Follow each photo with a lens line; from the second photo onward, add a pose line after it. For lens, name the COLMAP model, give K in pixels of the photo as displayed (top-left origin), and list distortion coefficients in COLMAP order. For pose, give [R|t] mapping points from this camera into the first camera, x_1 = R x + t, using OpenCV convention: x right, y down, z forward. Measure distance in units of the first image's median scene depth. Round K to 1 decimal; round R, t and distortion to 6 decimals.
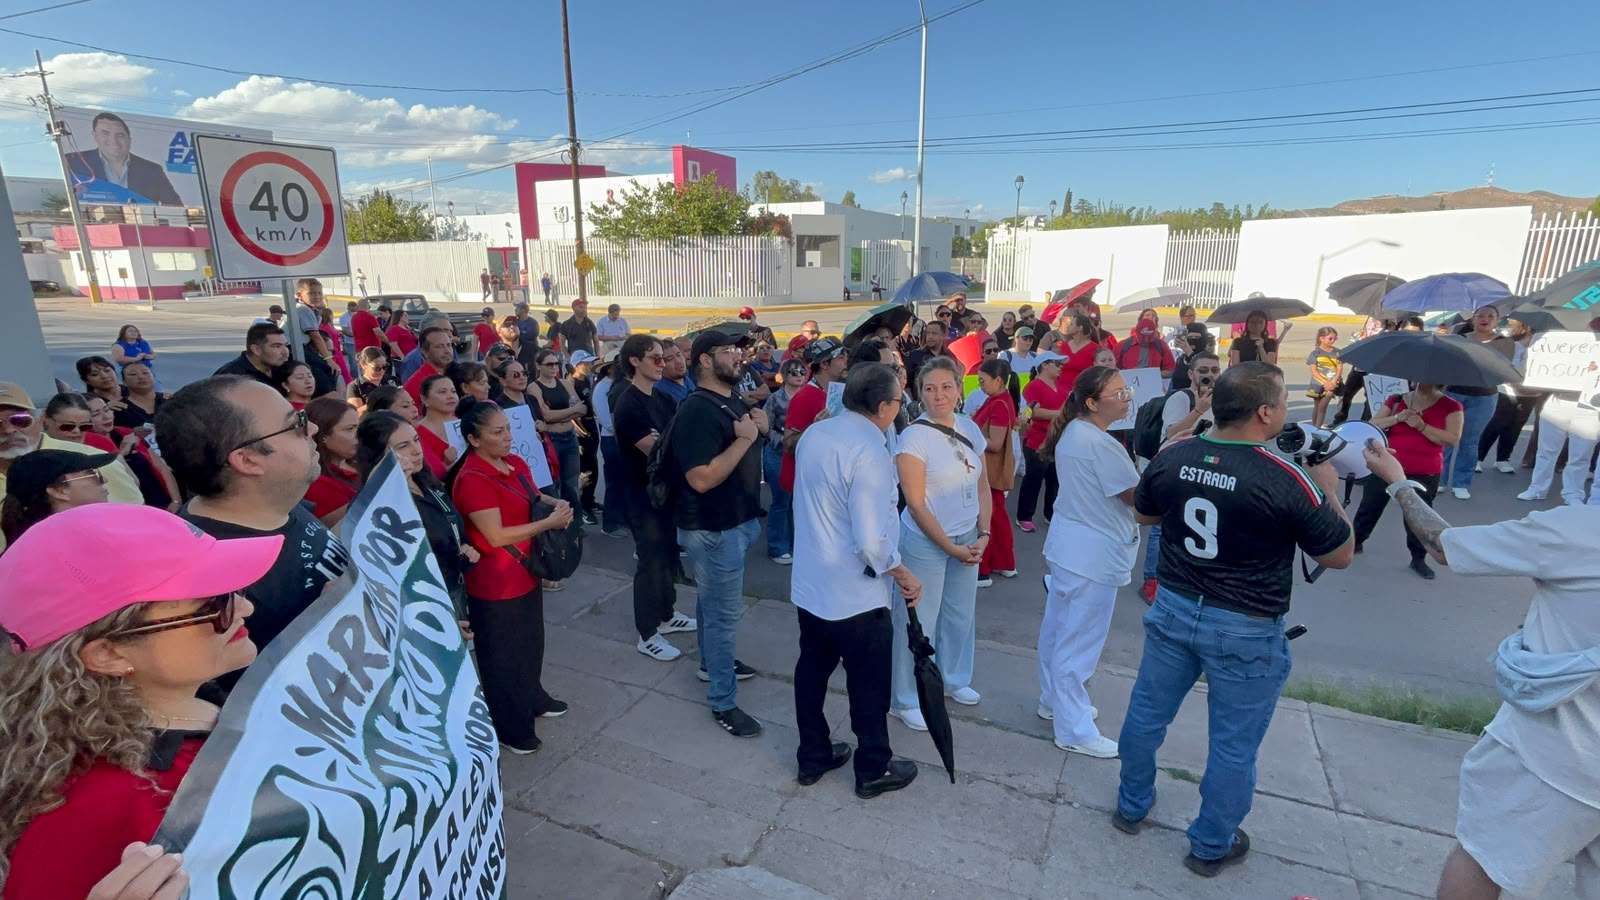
lens RADIAL K [[750.6, 0, 796.6], [0, 750.6, 448.6], [0, 0, 1]] dist [0.001912, -0.002901]
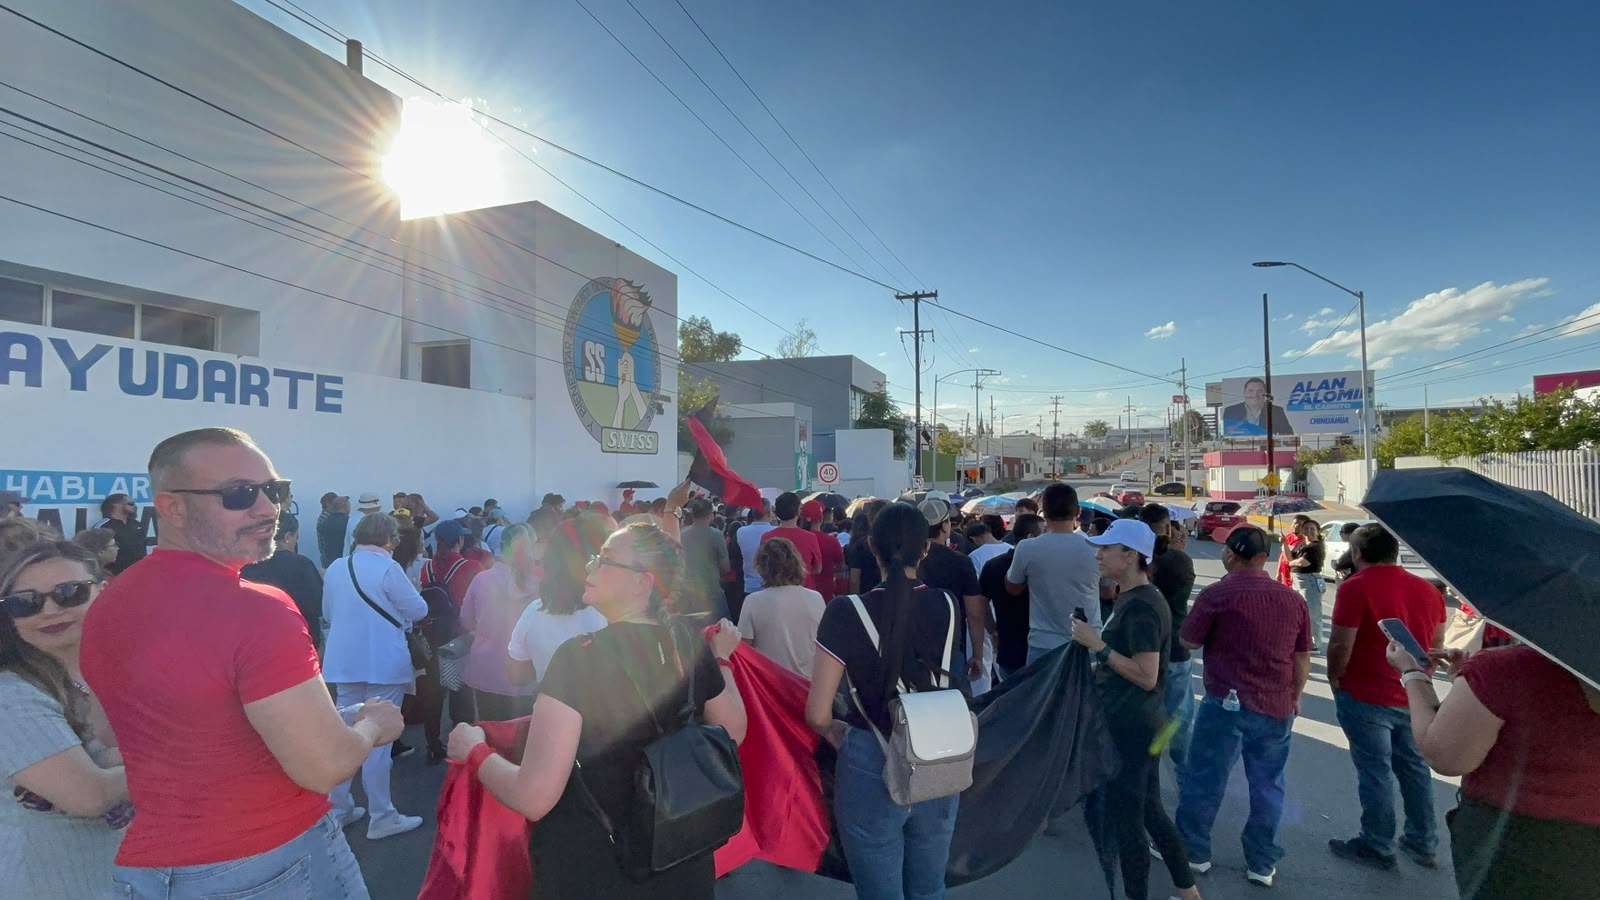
lens RADIAL K [[750.6, 0, 784.5], [0, 750.6, 448.8], [0, 0, 1]] dist [0.001912, -0.002901]
pose [[0.083828, -0.031029, -0.995997, 1.843637], [-0.238214, 0.969911, -0.050265, -0.041825], [0.967588, 0.241474, 0.073914, 0.064342]]
